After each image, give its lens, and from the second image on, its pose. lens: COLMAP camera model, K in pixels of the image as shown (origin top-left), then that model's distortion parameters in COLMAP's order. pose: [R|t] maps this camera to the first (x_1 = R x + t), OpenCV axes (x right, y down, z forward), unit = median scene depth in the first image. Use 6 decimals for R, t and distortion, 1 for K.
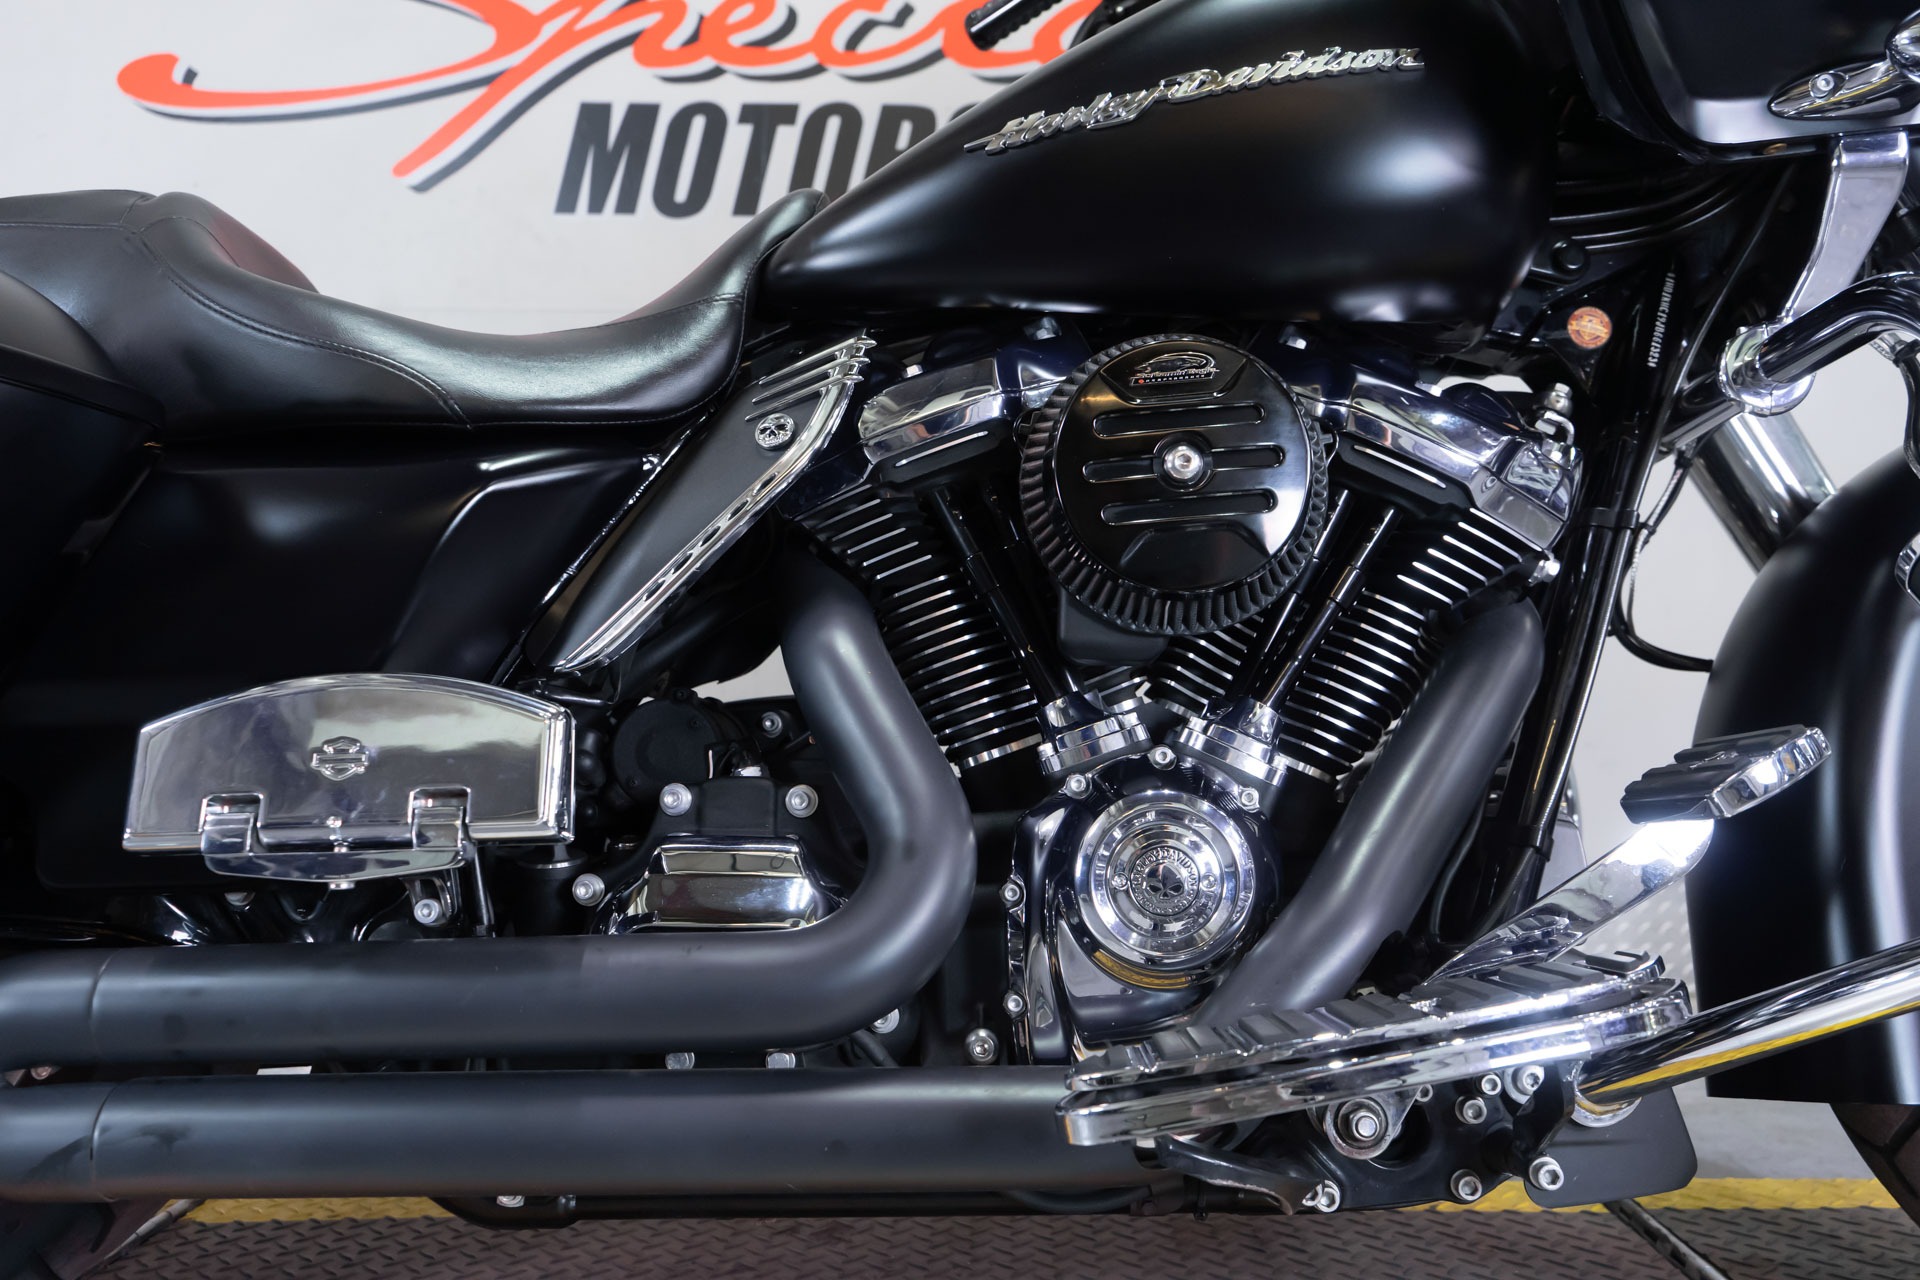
lens RADIAL K [[1592.0, 0, 960.0], [0, 1592.0, 640.0], [0, 0, 1]] dist [-0.003781, 0.001555]
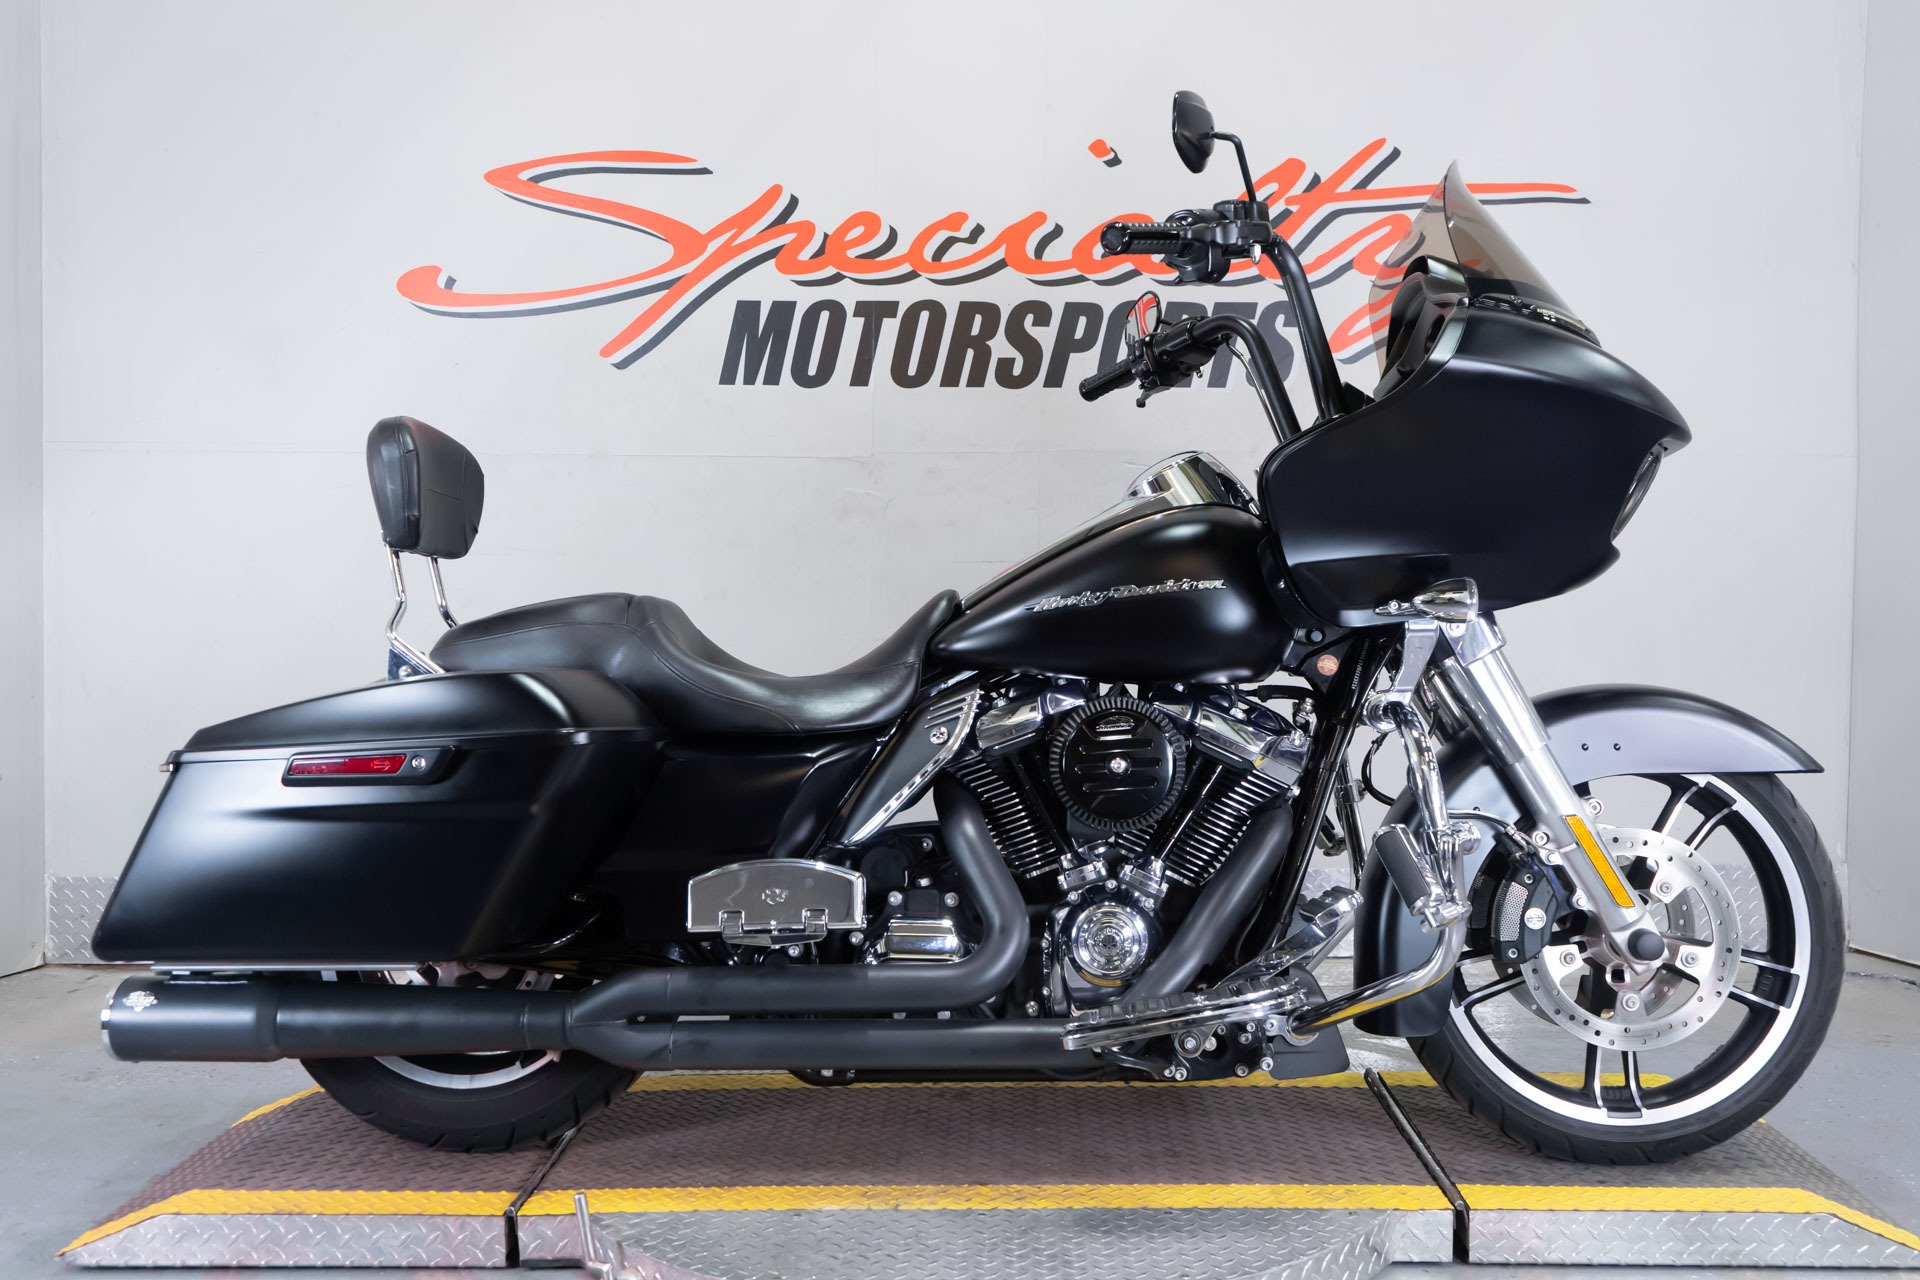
lens RADIAL K [[1799.6, 0, 965.4], [0, 1799.6, 639.8], [0, 0, 1]] dist [-0.000999, 0.014821]
pose [[0.999680, 0.000308, -0.025277, -0.016320], [0.001580, 0.997209, 0.074649, -0.453062], [0.025229, -0.074665, 0.996889, -1.496139]]
